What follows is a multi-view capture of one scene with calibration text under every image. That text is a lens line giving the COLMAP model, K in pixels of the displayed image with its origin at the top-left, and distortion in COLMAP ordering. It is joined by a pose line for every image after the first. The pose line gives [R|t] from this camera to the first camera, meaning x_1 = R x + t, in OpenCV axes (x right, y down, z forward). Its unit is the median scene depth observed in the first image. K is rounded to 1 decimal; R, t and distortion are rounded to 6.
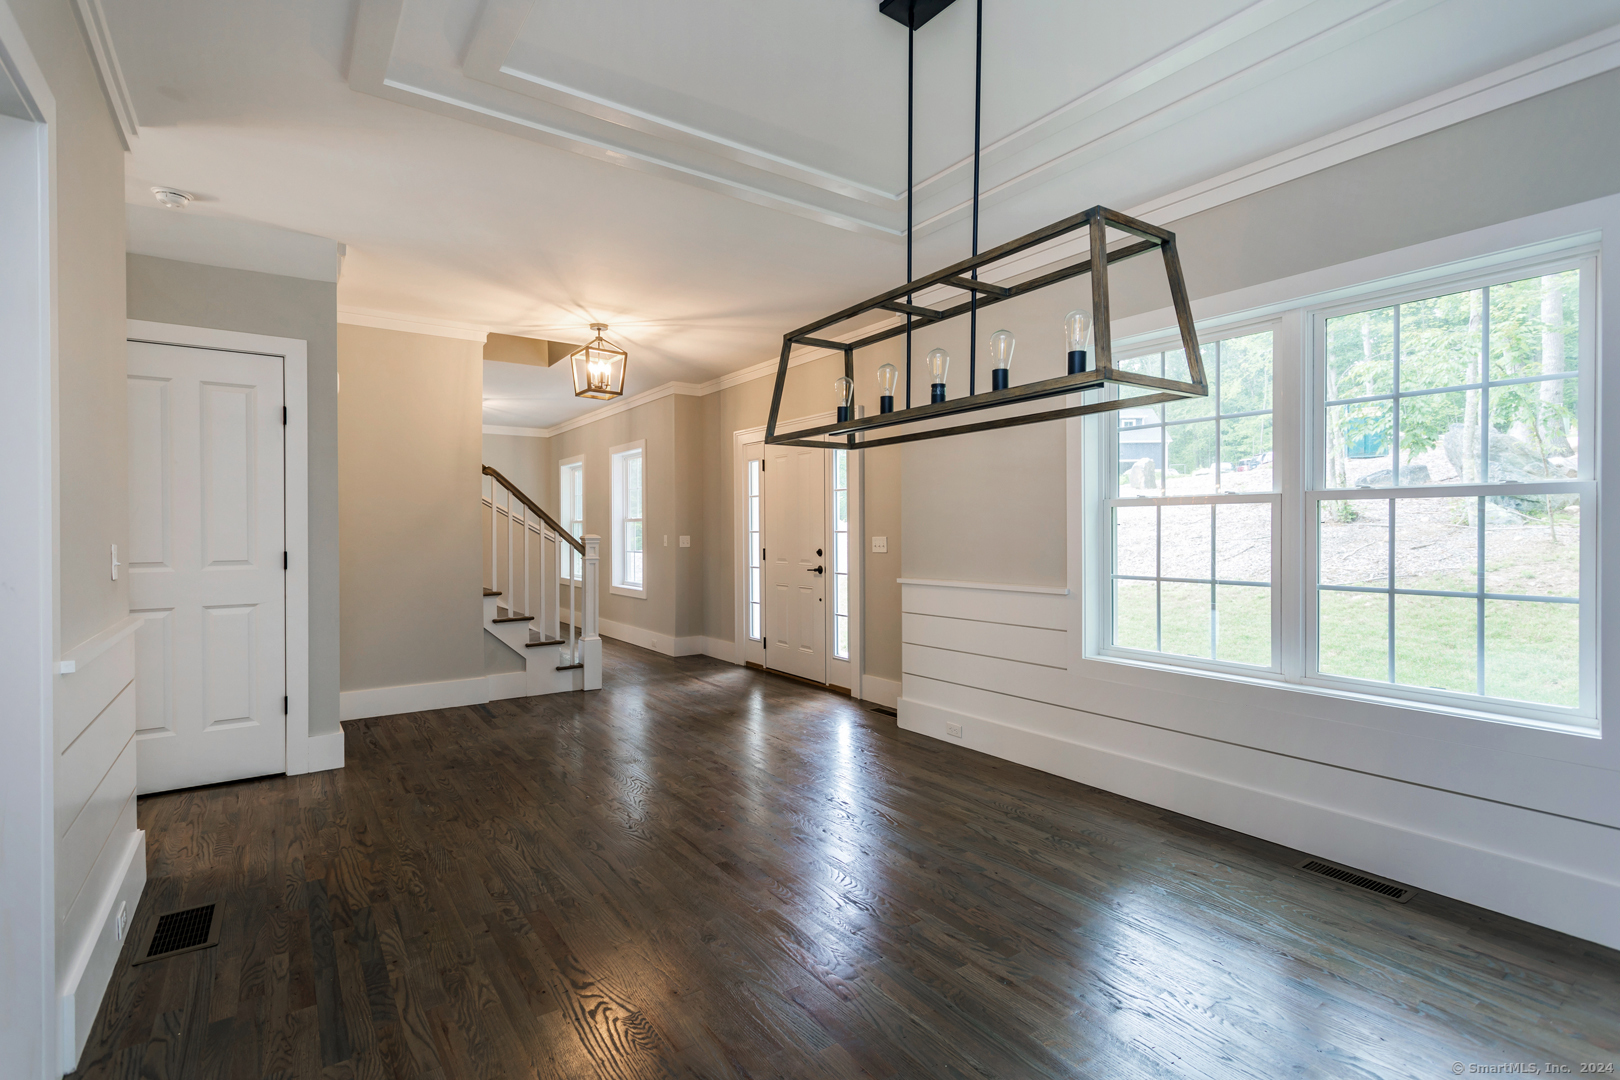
lens RADIAL K [[767.7, 0, 812.0], [0, 767.7, 536.8], [0, 0, 1]] dist [-0.000984, 0.000122]
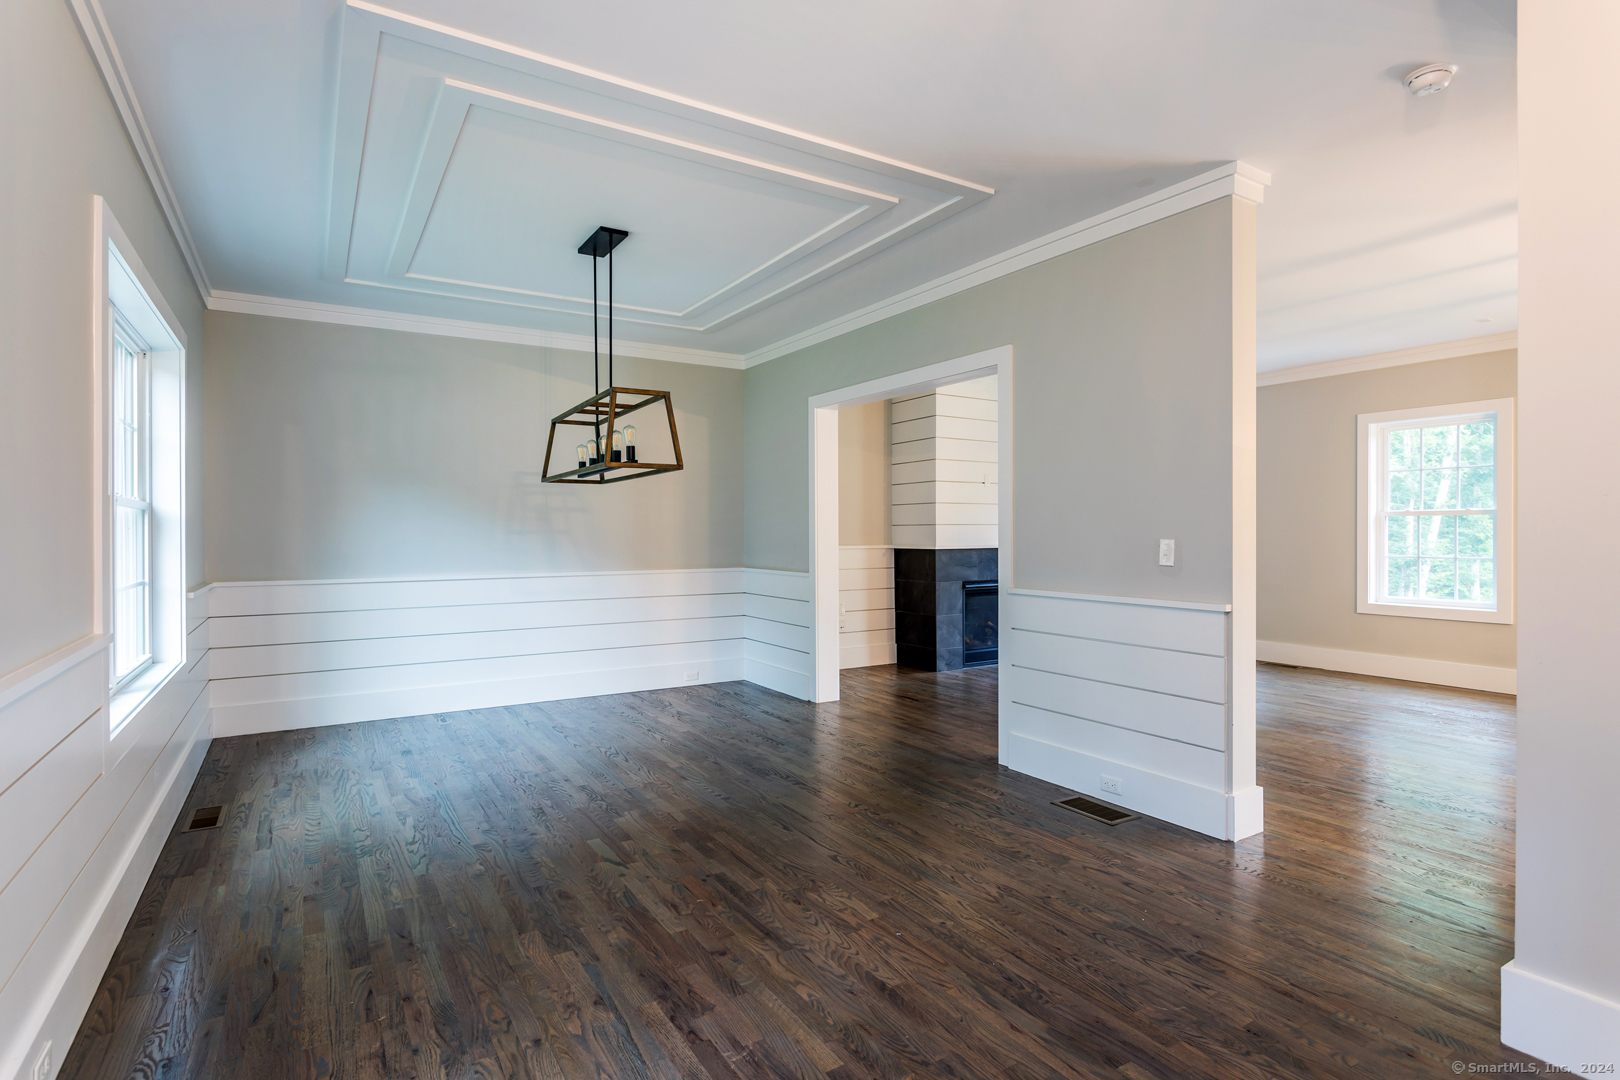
lens RADIAL K [[831.5, 0, 809.6], [0, 831.5, 535.2], [0, 0, 1]] dist [-0.000553, 0.000066]
pose [[-0.997979, 0.007103, 0.063141, -0.303064], [0.007745, 0.999921, 0.009917, -0.011044], [-0.063065, 0.010386, -0.997955, 1.966956]]
